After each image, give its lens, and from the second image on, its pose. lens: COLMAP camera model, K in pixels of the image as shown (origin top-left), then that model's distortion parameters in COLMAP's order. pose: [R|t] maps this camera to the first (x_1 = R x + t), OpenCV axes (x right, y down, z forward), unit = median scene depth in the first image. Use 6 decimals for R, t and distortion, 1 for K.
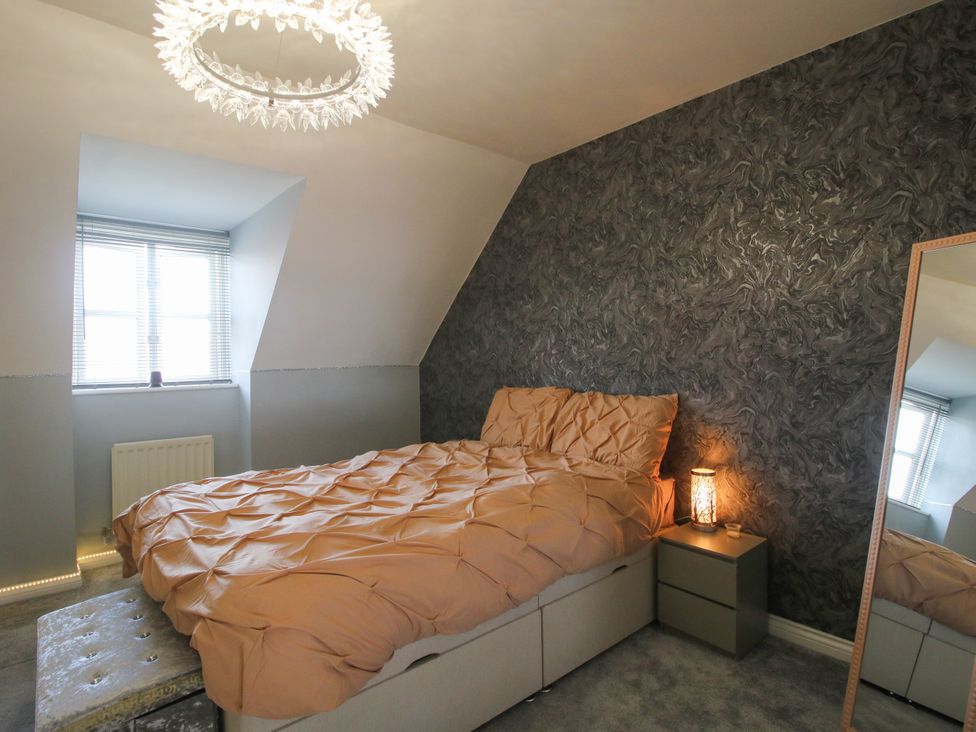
lens RADIAL K [[537.1, 0, 479.1], [0, 537.1, 359.4], [0, 0, 1]] dist [0.004720, -0.020474]
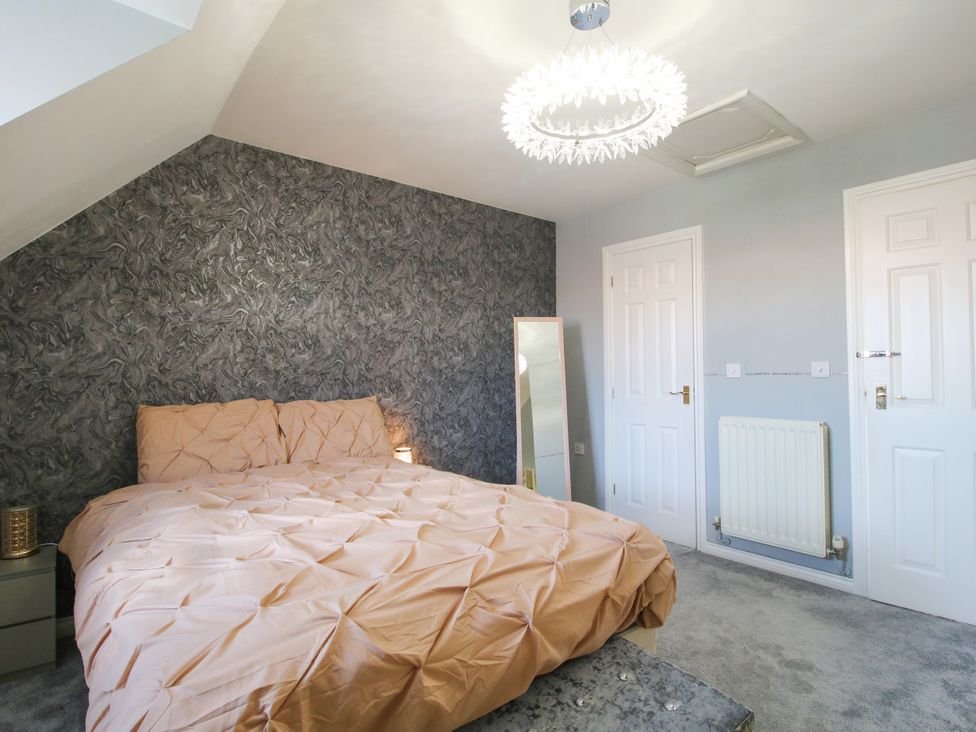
lens RADIAL K [[380.7, 0, 487.2], [0, 380.7, 356.1], [0, 0, 1]] dist [-0.000402, -0.000043]
pose [[0.143346, 0.042488, 0.988760, -0.396236], [0.000313, 0.999076, -0.042976, 0.006160], [-0.989673, 0.006470, 0.143200, 0.477700]]
